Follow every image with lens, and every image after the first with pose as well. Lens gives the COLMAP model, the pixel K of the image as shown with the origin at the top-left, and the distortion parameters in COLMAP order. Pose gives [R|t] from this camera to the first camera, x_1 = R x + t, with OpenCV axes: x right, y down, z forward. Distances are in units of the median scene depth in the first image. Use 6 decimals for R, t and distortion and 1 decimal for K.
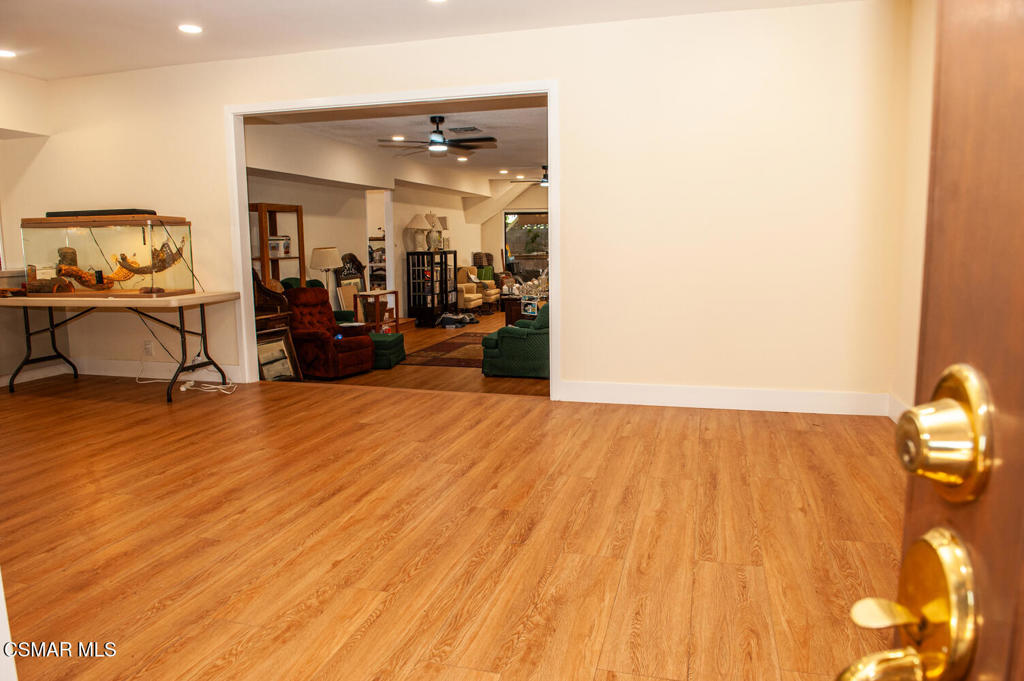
lens RADIAL K [[692.4, 0, 512.0], [0, 692.4, 340.6], [0, 0, 1]] dist [-0.042417, -0.013235]
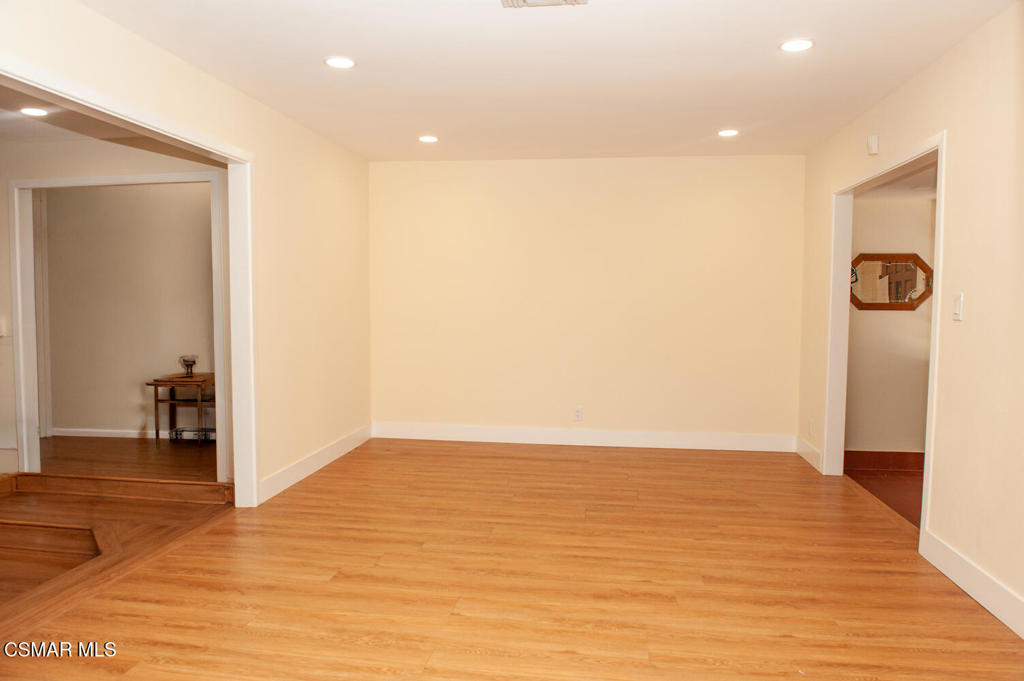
lens RADIAL K [[692.4, 0, 511.4], [0, 692.4, 341.5], [0, 0, 1]] dist [-0.042417, -0.013235]
pose [[-0.131726, -0.051557, 0.989945, -1.353617], [0.133718, 0.988595, 0.069279, -0.223742], [-0.982226, 0.141499, -0.123329, 1.215803]]
